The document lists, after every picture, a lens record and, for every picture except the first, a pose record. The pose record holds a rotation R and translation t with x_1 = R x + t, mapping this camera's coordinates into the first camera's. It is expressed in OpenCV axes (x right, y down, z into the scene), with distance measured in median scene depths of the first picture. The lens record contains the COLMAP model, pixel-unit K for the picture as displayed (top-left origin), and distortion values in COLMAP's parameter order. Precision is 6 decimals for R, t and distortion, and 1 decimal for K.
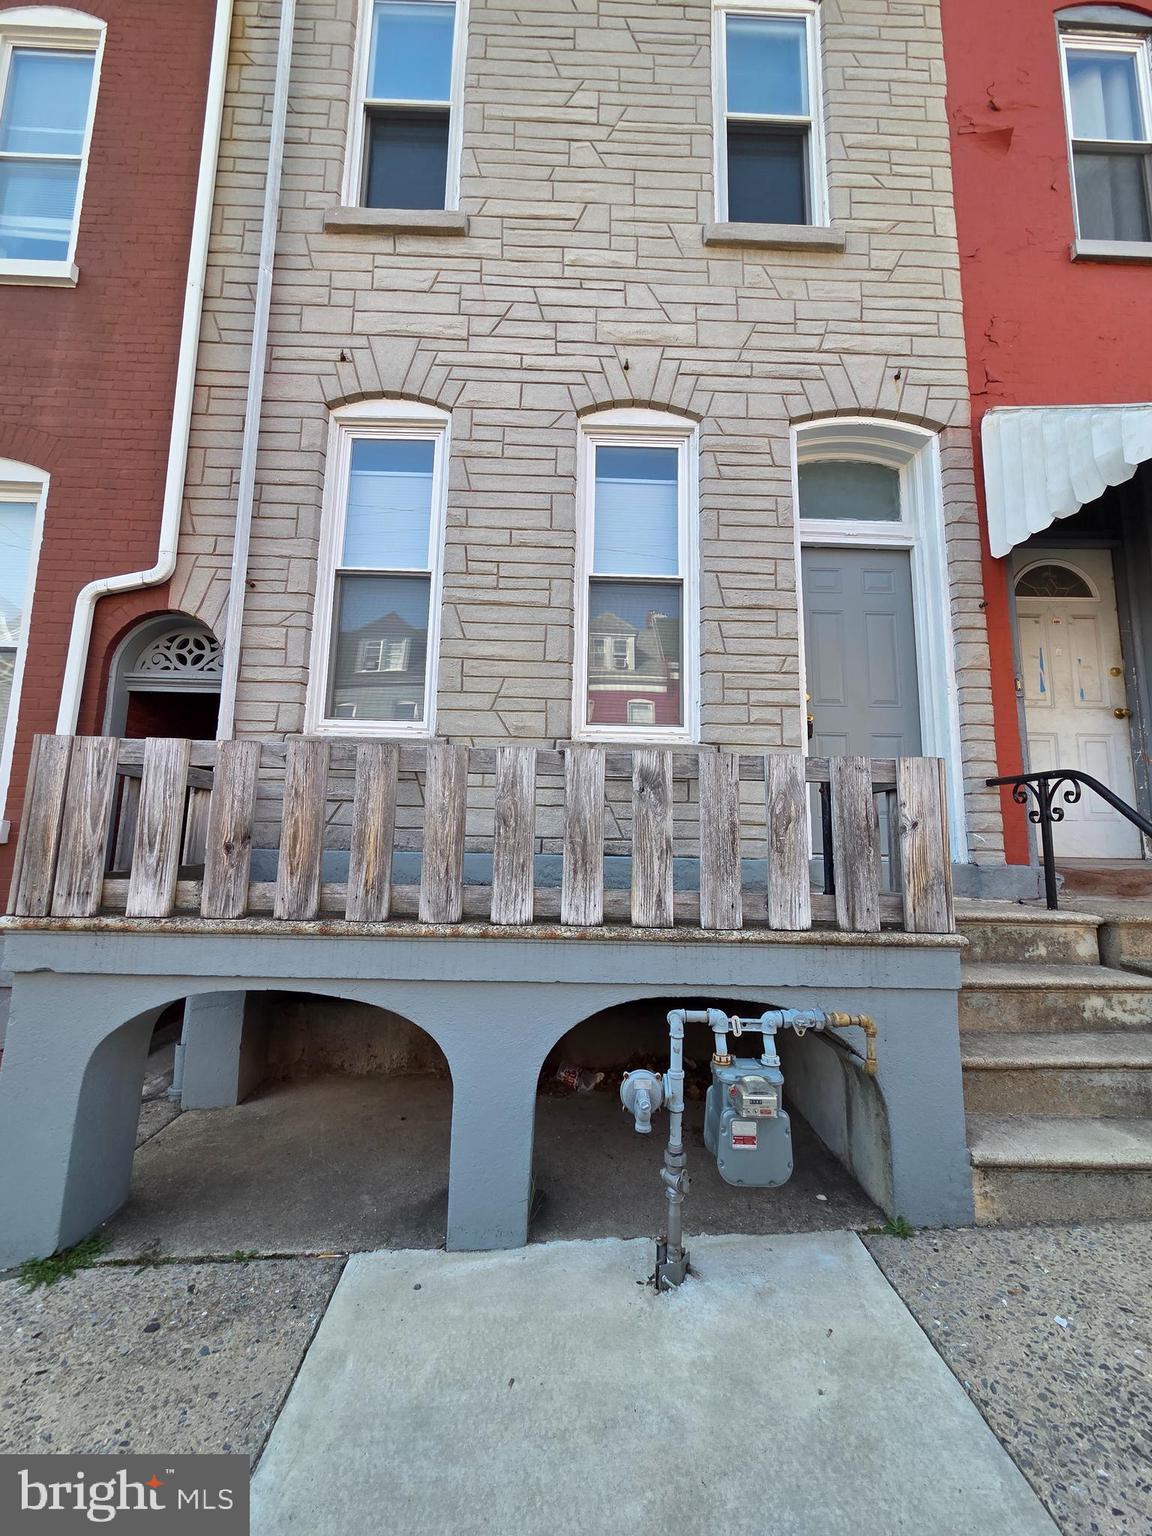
lens RADIAL K [[627.2, 0, 579.0], [0, 627.2, 765.0], [0, 0, 1]] dist [0.004019, -0.001113]
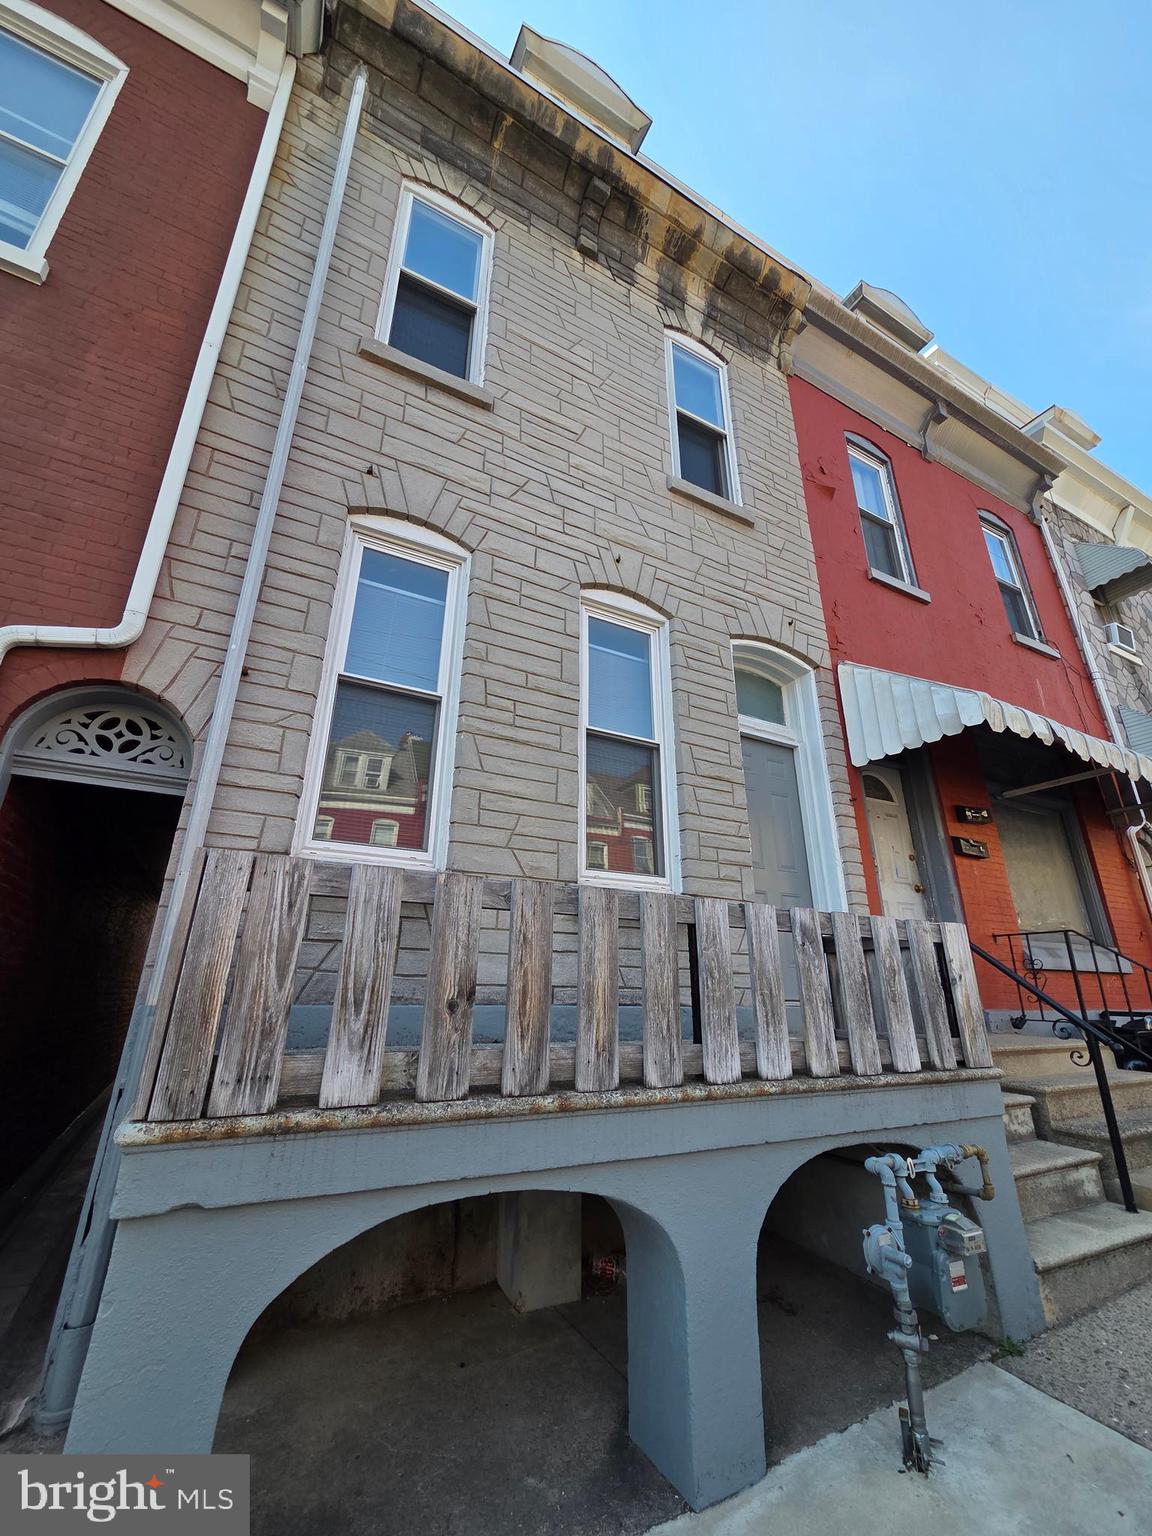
lens RADIAL K [[627.2, 0, 579.0], [0, 627.2, 765.0], [0, 0, 1]] dist [0.004019, -0.001113]
pose [[0.894643, 0.143671, 0.423051, -0.483715], [-0.050298, 0.973254, -0.224157, 0.000007], [-0.443941, 0.179262, 0.877942, 0.088103]]
